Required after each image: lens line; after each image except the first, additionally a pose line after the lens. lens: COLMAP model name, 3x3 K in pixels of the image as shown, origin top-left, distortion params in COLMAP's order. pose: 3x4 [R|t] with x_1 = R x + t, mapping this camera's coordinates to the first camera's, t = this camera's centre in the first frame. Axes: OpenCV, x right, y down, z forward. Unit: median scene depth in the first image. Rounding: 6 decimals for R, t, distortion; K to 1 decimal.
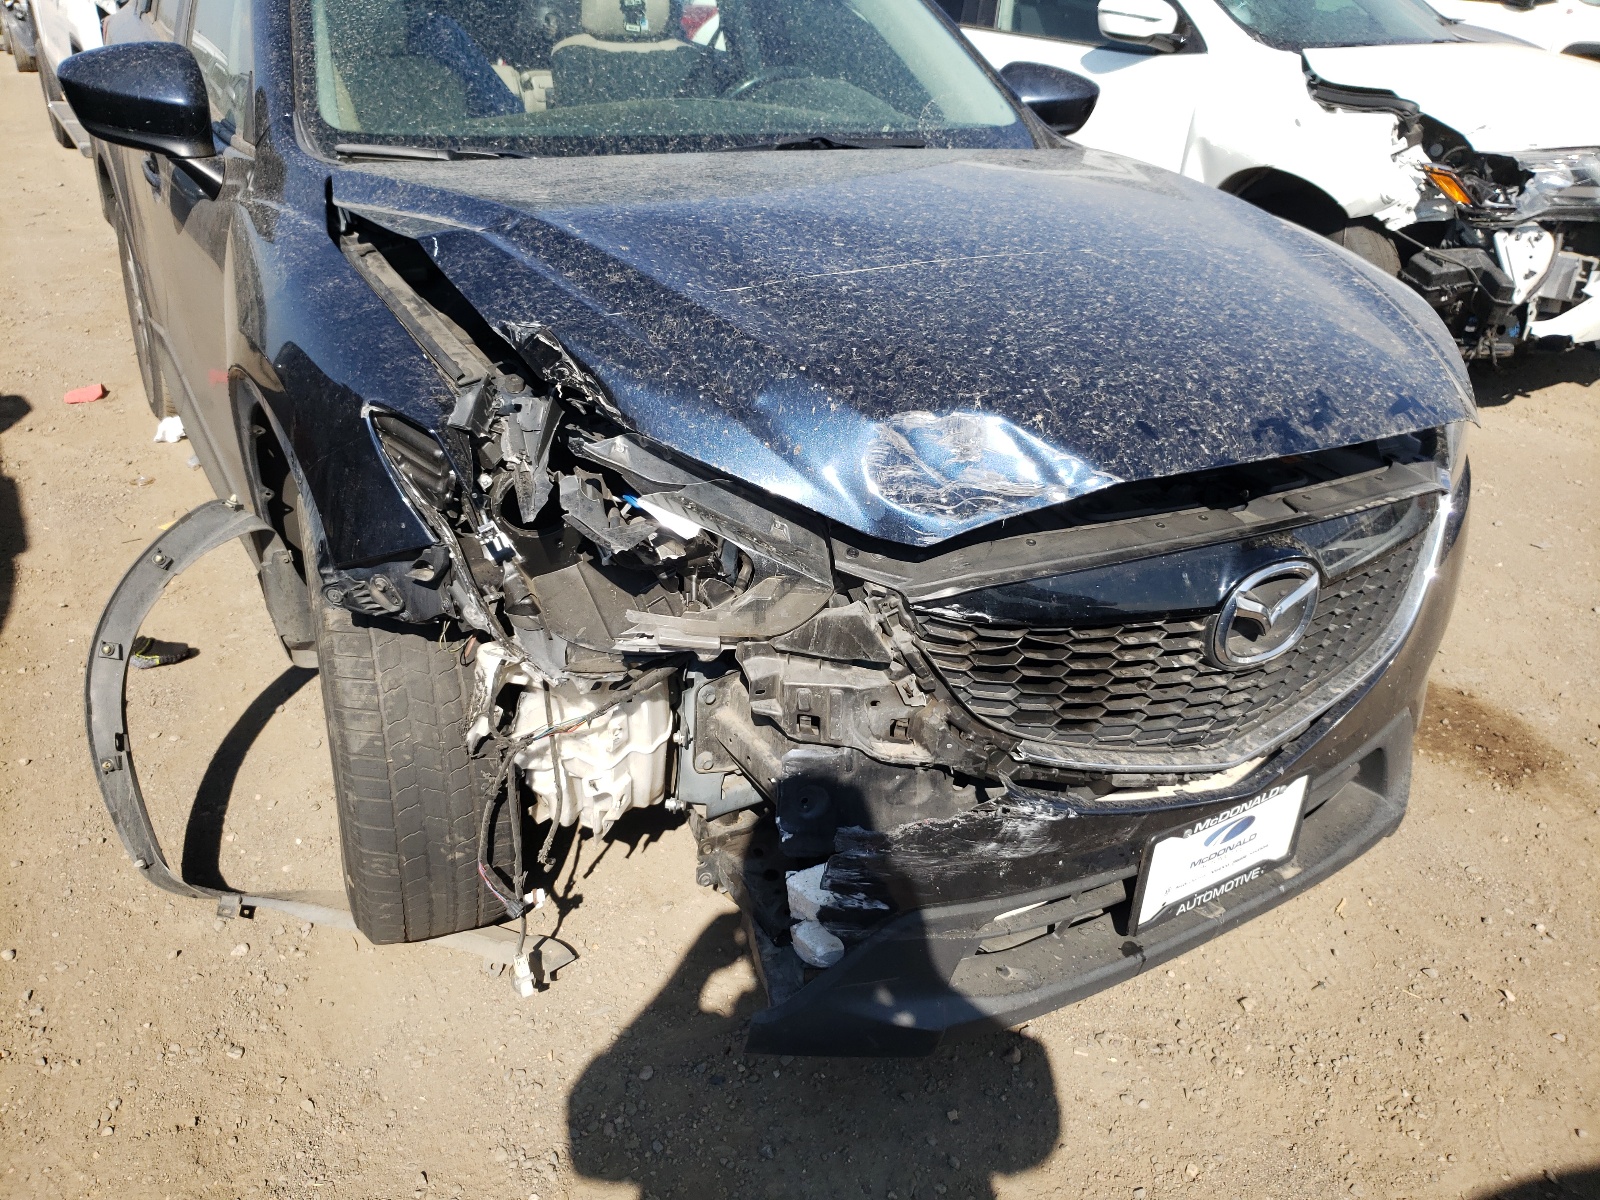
lens RADIAL K [[1207.4, 0, 800.0], [0, 1207.4, 600.0], [0, 0, 1]] dist [0.081150, -0.062074]
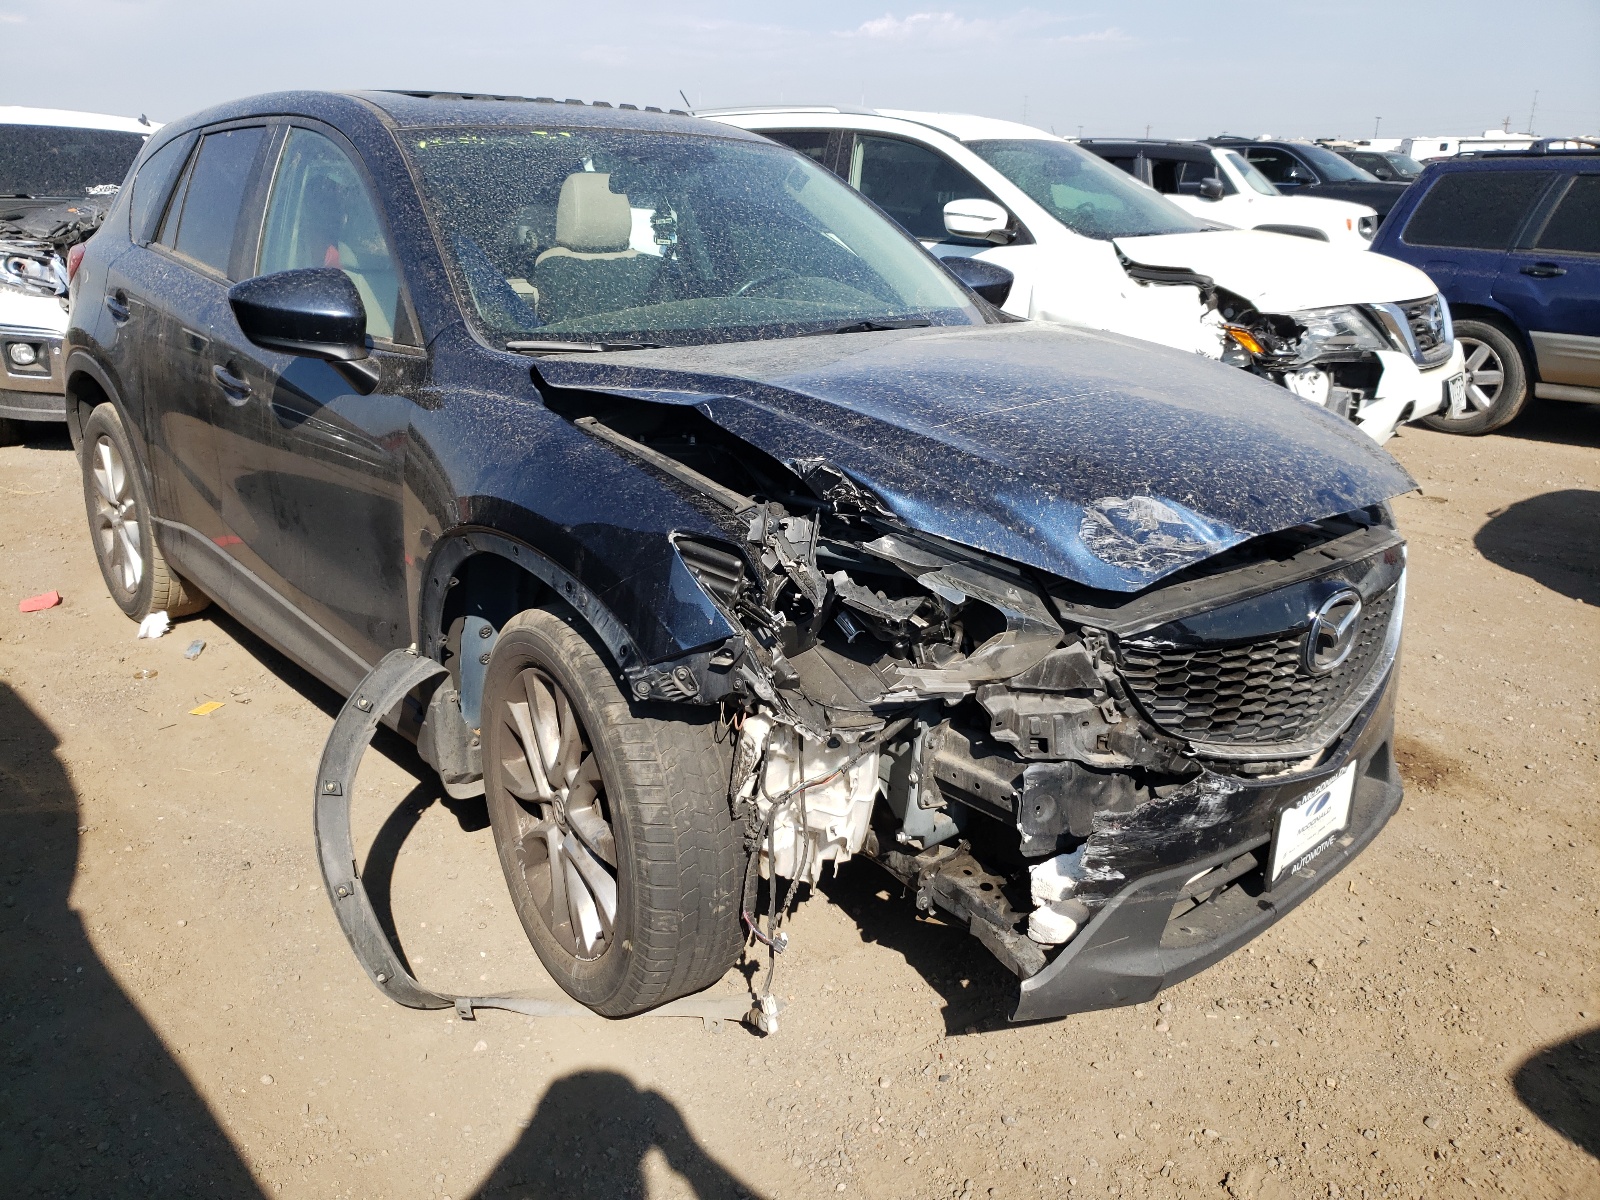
lens RADIAL K [[1227.9, 0, 800.0], [0, 1227.9, 600.0], [0, 0, 1]] dist [0.044735, 0.011349]
pose [[0.977855, -0.086780, 0.190444, -0.454295], [0.112714, 0.985105, -0.129857, 0.087638], [-0.176338, 0.148447, 0.973072, -0.246386]]
